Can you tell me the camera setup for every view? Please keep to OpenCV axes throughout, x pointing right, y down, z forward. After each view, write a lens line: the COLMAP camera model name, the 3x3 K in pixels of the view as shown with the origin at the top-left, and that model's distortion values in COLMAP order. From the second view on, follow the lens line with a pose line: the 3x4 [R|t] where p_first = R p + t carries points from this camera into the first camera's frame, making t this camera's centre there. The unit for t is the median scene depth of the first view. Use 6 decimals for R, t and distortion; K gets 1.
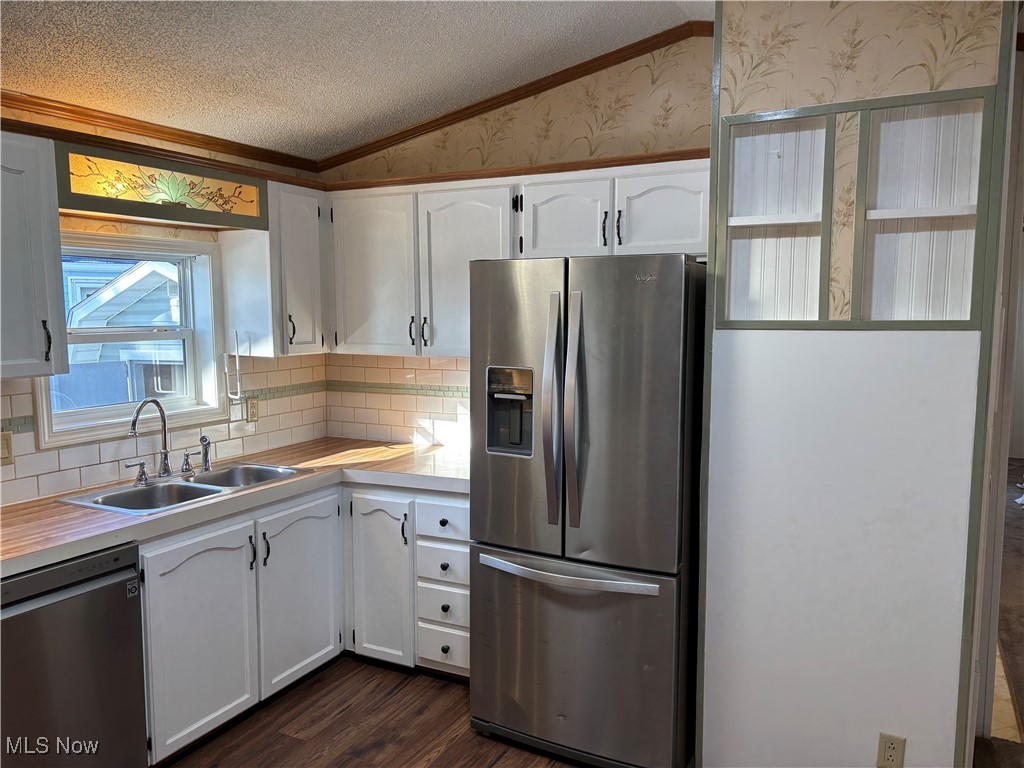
lens RADIAL K [[768.8, 0, 506.3], [0, 768.8, 382.3], [0, 0, 1]] dist [0.070567, -0.065846]
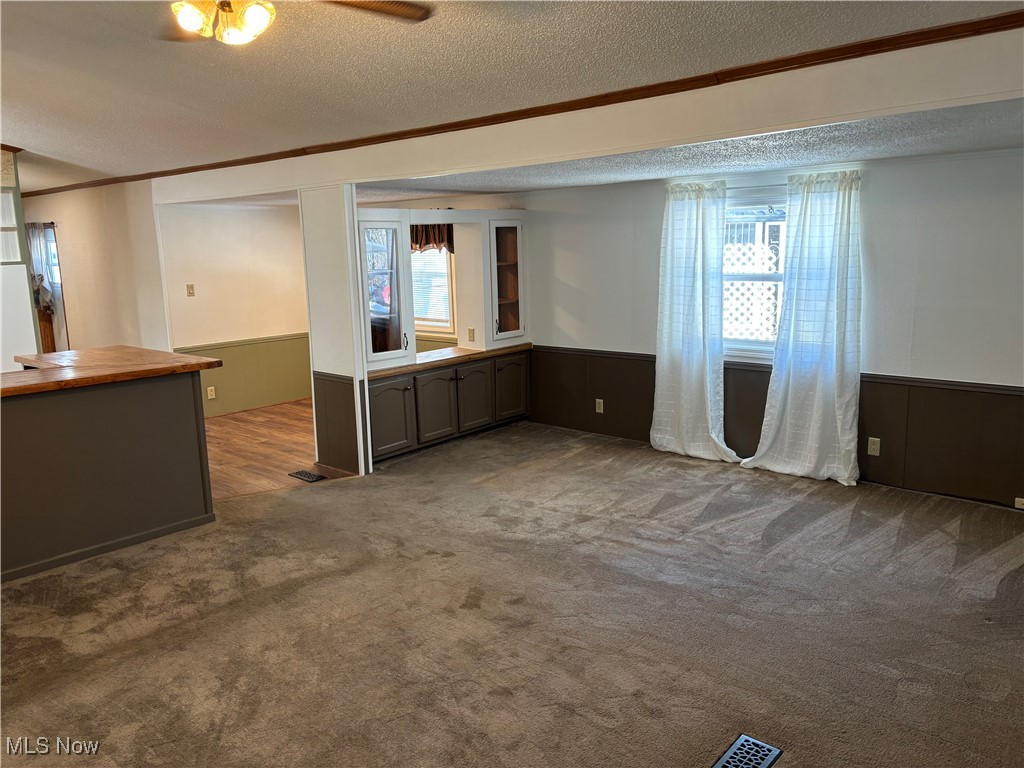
lens RADIAL K [[768.8, 0, 506.3], [0, 768.8, 382.3], [0, 0, 1]] dist [0.070567, -0.065846]
pose [[0.258787, -0.178164, 0.949361, -1.456390], [0.118922, 0.981242, 0.151730, 0.113061], [-0.958586, 0.073634, 0.275120, -1.246847]]
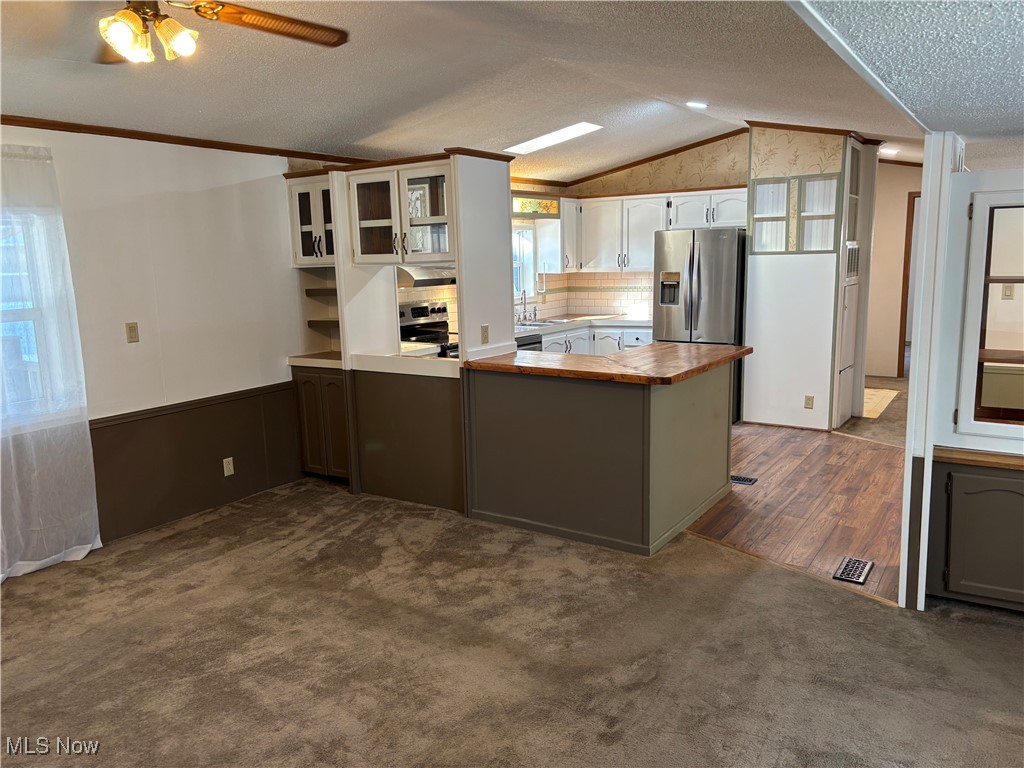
lens RADIAL K [[768.8, 0, 506.3], [0, 768.8, 382.3], [0, 0, 1]] dist [0.070567, -0.065846]
pose [[0.994297, -0.003513, -0.106589, -0.254254], [0.011370, 0.997253, 0.073191, 0.146317], [0.106039, -0.073985, 0.991606, -1.596777]]
